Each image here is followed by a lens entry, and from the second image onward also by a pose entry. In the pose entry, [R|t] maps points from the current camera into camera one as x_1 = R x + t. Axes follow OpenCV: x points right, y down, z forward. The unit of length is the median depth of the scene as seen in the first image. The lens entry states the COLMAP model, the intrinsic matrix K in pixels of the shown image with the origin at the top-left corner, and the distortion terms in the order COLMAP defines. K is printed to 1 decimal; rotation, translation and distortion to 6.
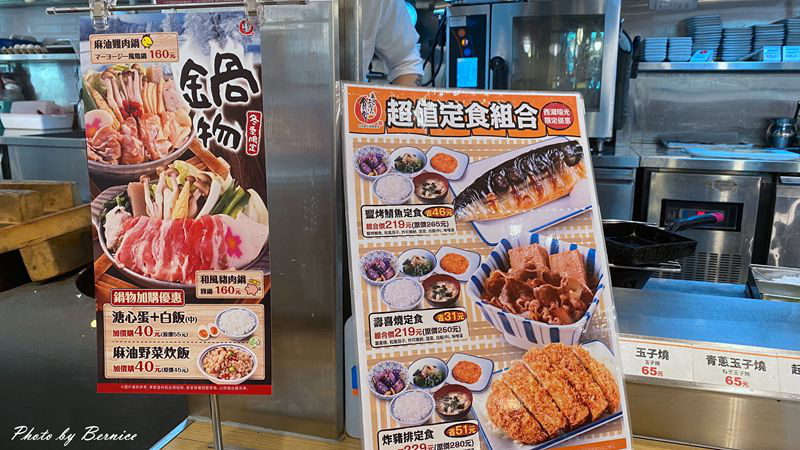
lens RADIAL K [[623.4, 0, 400.0], [0, 623.4, 225.0], [0, 0, 1]] dist [-0.000914, -0.004664]
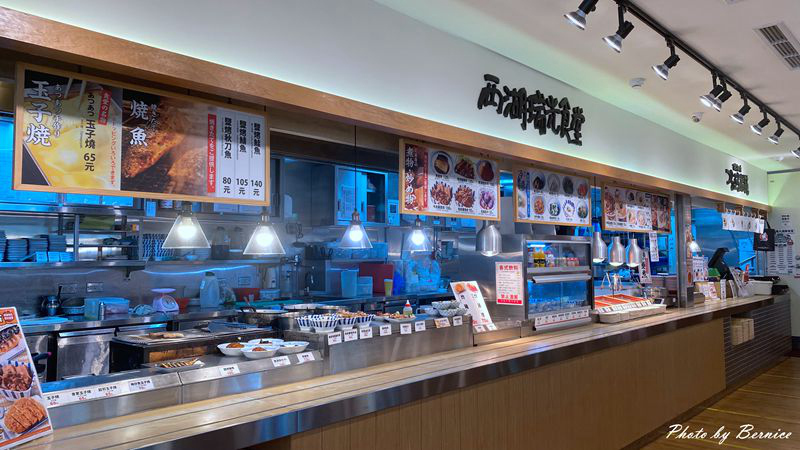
lens RADIAL K [[608.9, 0, 396.8], [0, 608.9, 215.4], [0, 0, 1]] dist [0.106329, -0.144329]
pose [[0.457186, 0.051488, 0.887880, -1.443572], [0.190904, 0.969371, -0.154514, 0.141838], [-0.868641, 0.240142, 0.433353, -1.795542]]
